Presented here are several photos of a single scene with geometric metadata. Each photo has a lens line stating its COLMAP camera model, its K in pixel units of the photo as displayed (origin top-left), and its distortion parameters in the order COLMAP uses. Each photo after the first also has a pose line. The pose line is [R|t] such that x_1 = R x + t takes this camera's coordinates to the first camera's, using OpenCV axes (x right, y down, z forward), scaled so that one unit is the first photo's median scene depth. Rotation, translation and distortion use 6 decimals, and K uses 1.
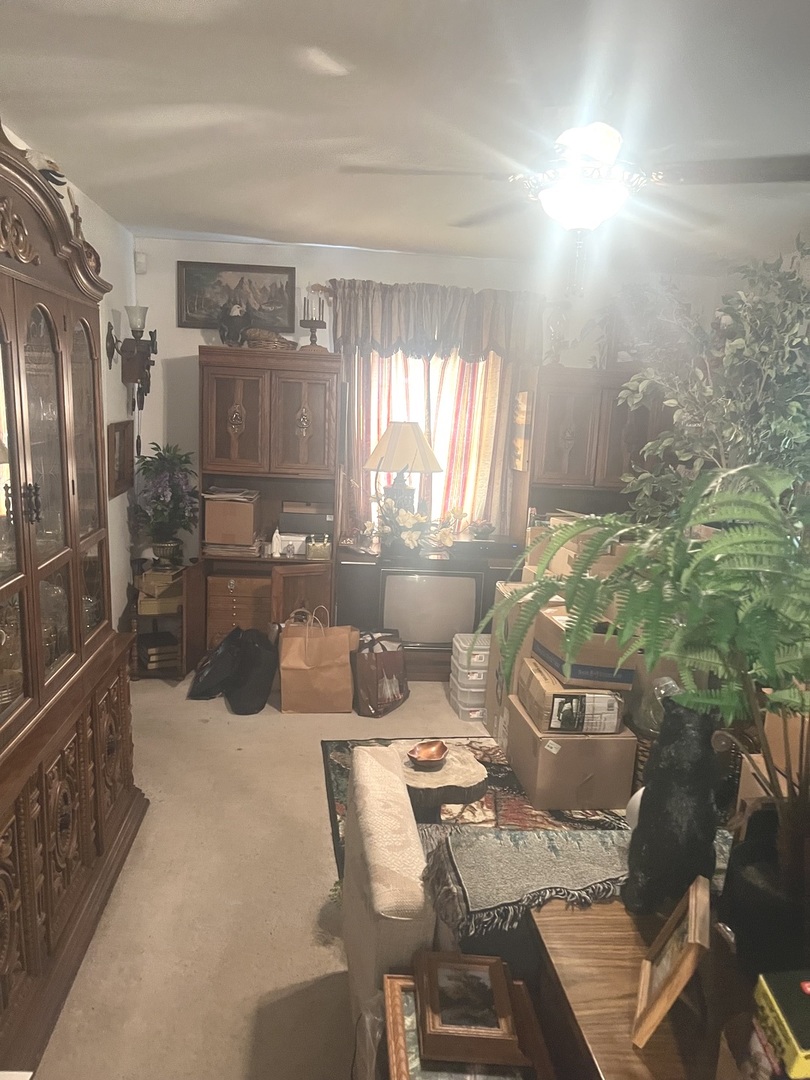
lens RADIAL K [[777.2, 0, 412.9], [0, 777.2, 538.2], [0, 0, 1]] dist [0.039746, -0.040486]
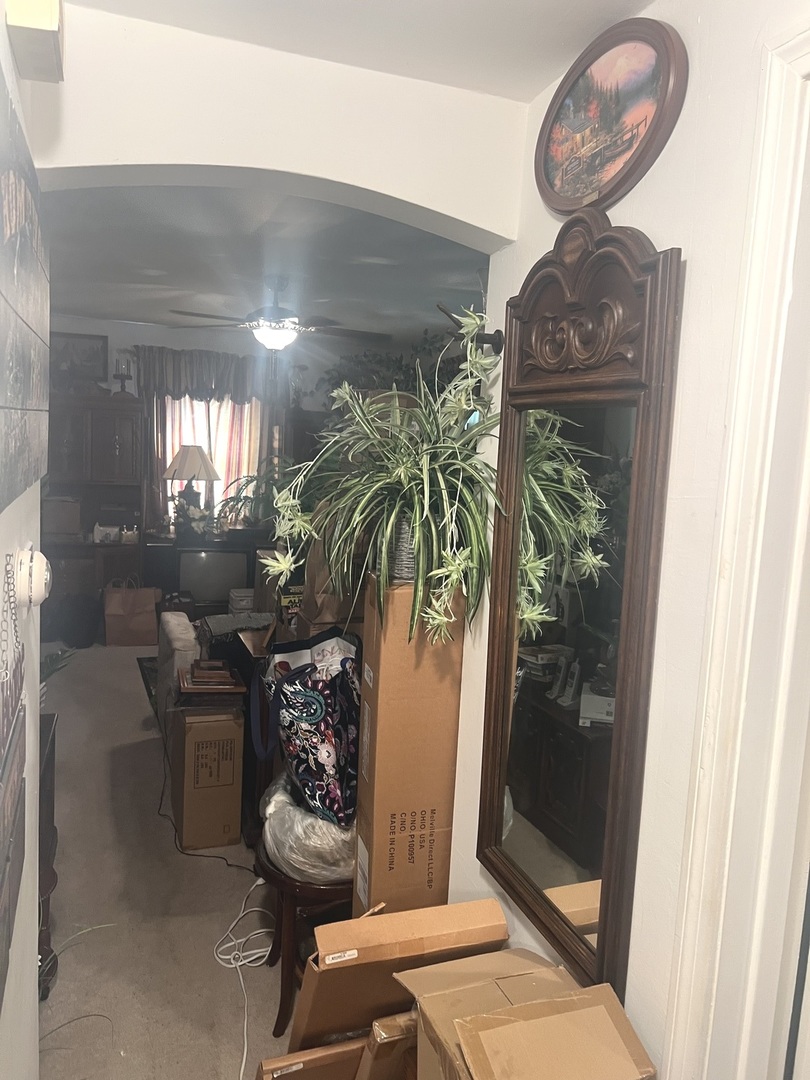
lens RADIAL K [[777.2, 0, 412.9], [0, 777.2, 538.2], [0, 0, 1]] dist [0.039746, -0.040486]
pose [[0.969243, -0.024803, 0.244853, 0.028074], [0.033080, 0.999010, -0.029749, 0.076847], [-0.243873, 0.036934, 0.969104, -0.481308]]
